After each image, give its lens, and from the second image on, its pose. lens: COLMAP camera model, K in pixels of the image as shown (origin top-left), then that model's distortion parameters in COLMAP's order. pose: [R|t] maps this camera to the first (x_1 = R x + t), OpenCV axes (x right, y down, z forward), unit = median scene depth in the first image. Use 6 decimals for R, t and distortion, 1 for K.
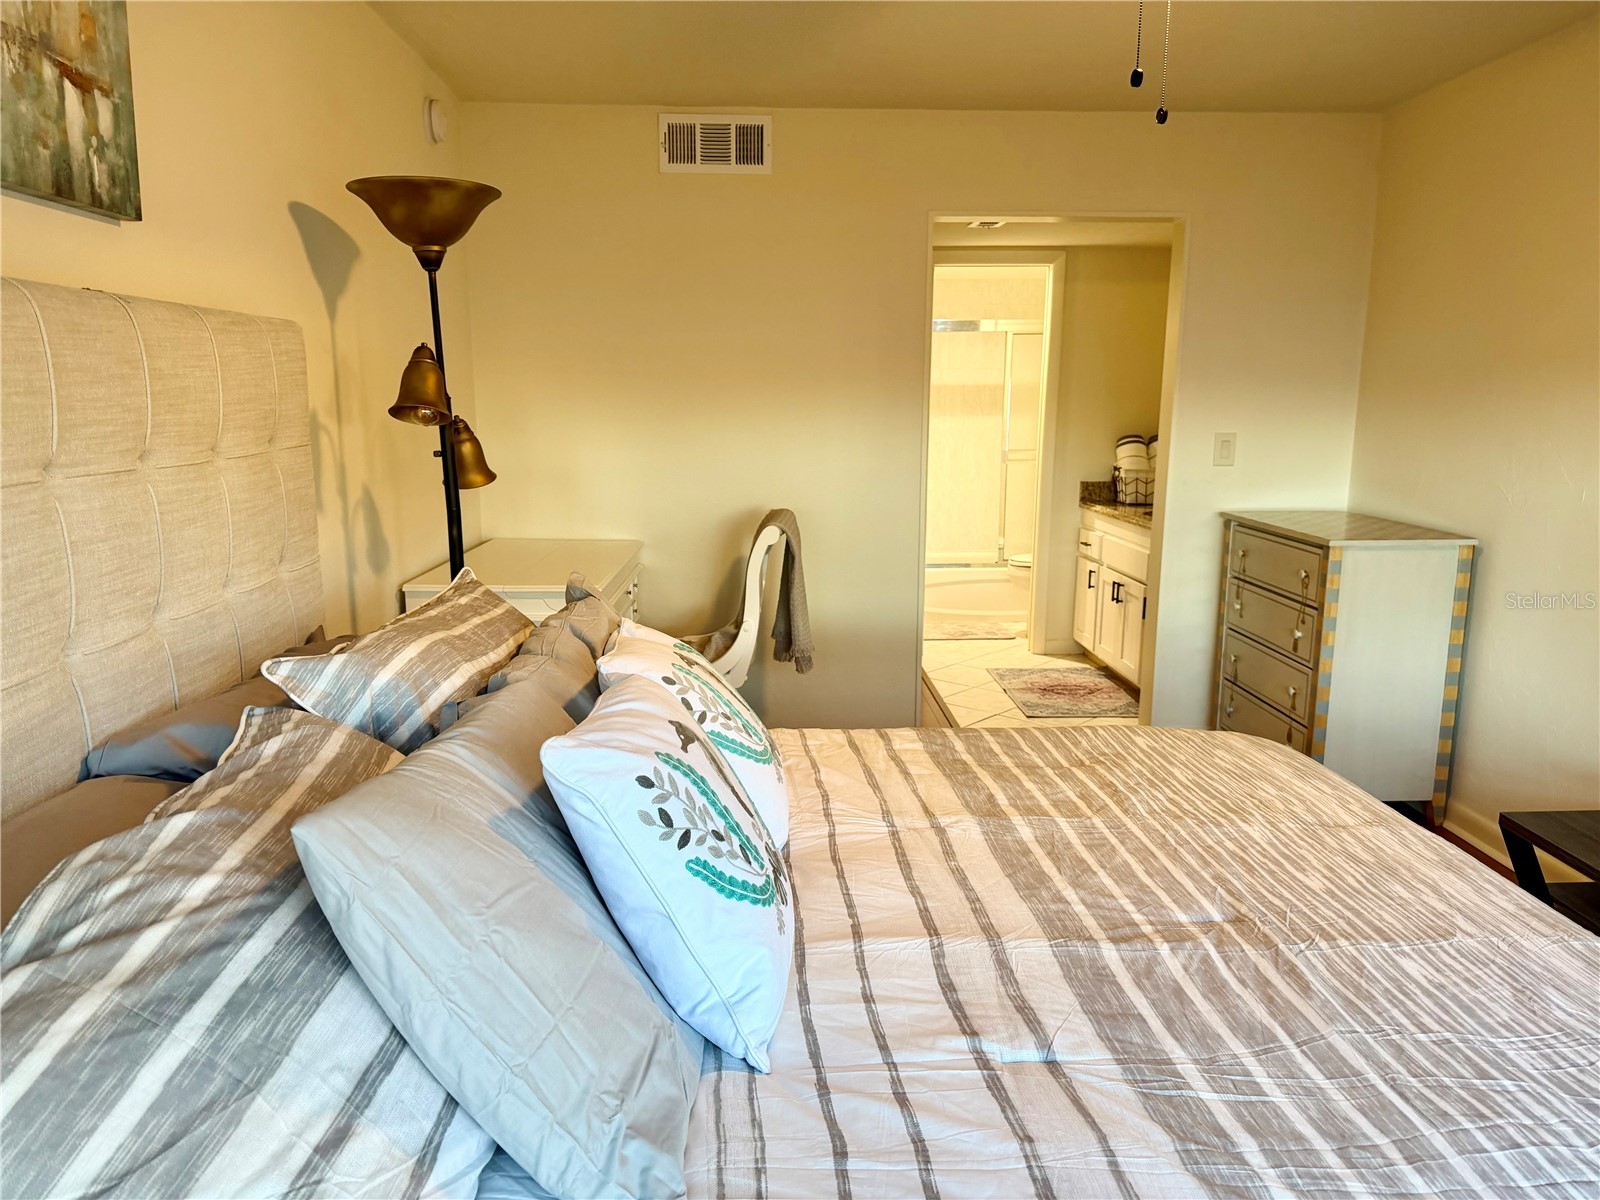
lens RADIAL K [[1131.1, 0, 796.7], [0, 1131.1, 606.6], [0, 0, 1]] dist [0.047562, -0.051599]
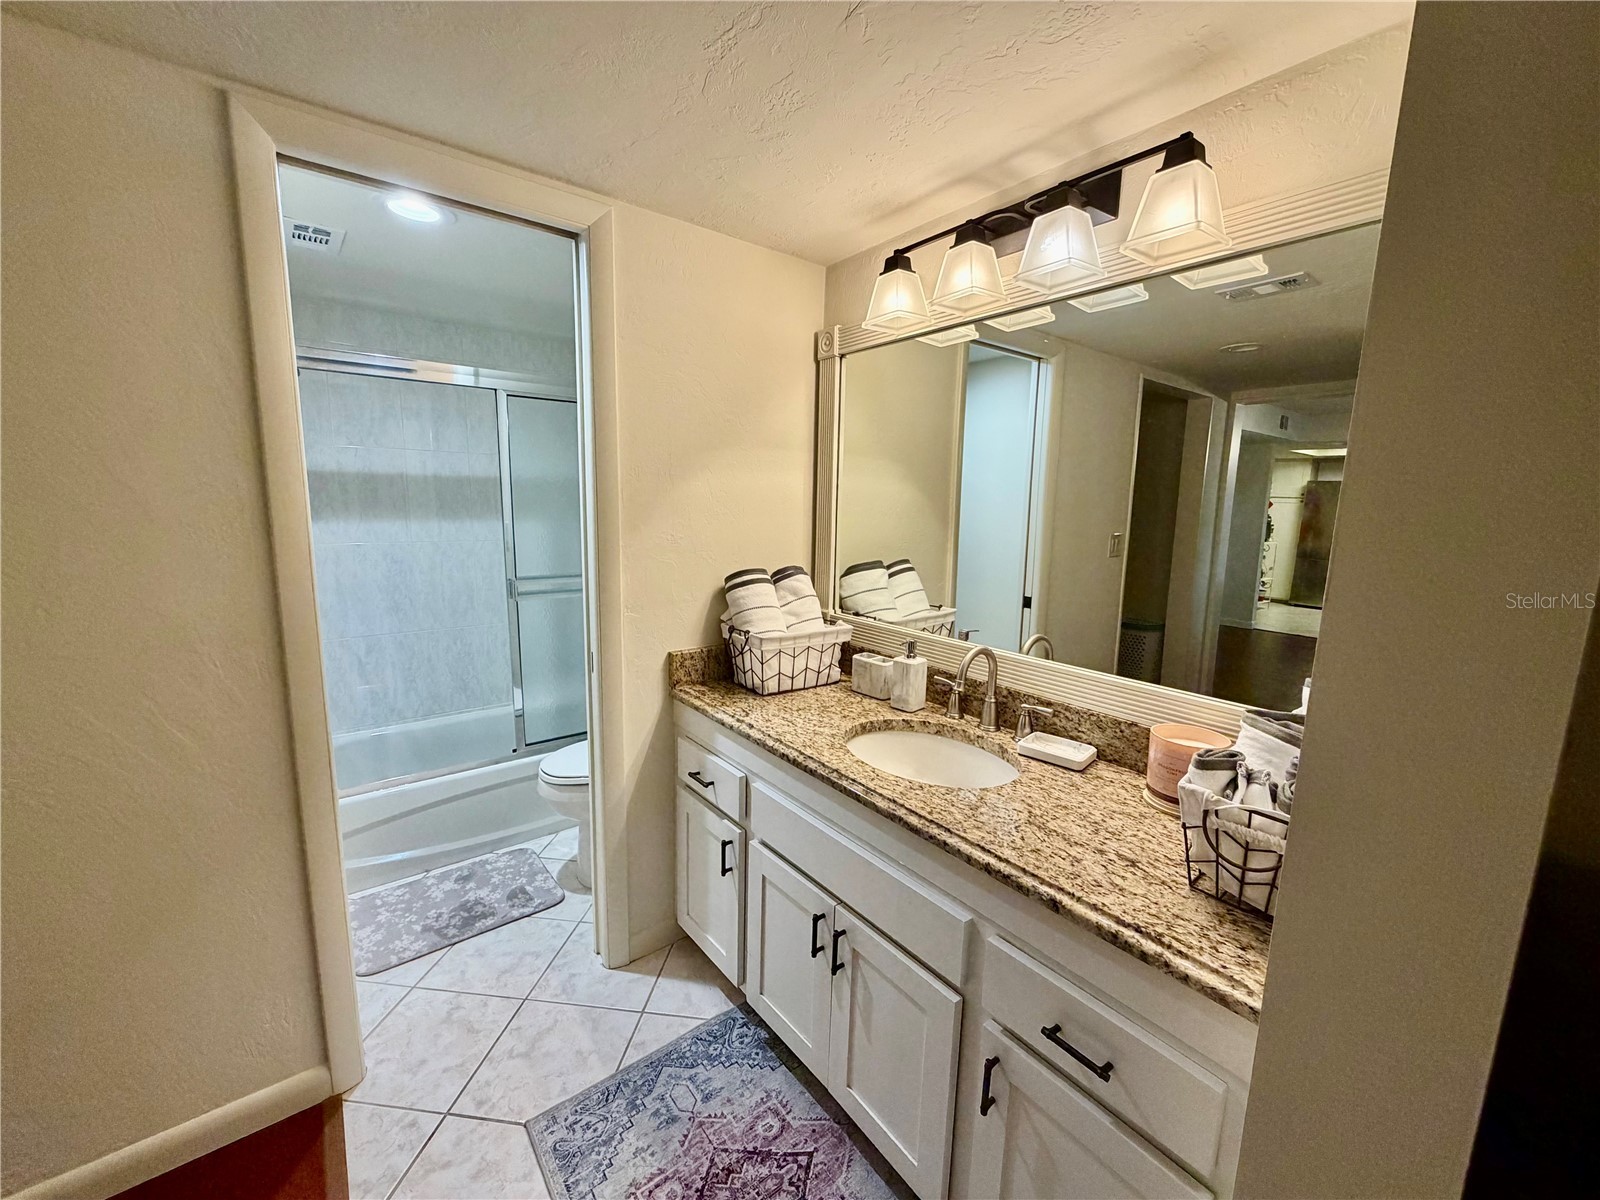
lens RADIAL K [[637.1, 0, 790.2], [0, 637.1, 598.3], [0, 0, 1]] dist [0.000191, 0.000066]
pose [[0.819639, -0.083897, 0.566703, 0.107273], [0.090102, 0.995786, 0.017103, -0.118267], [-0.565750, 0.037043, 0.823744, 0.612515]]
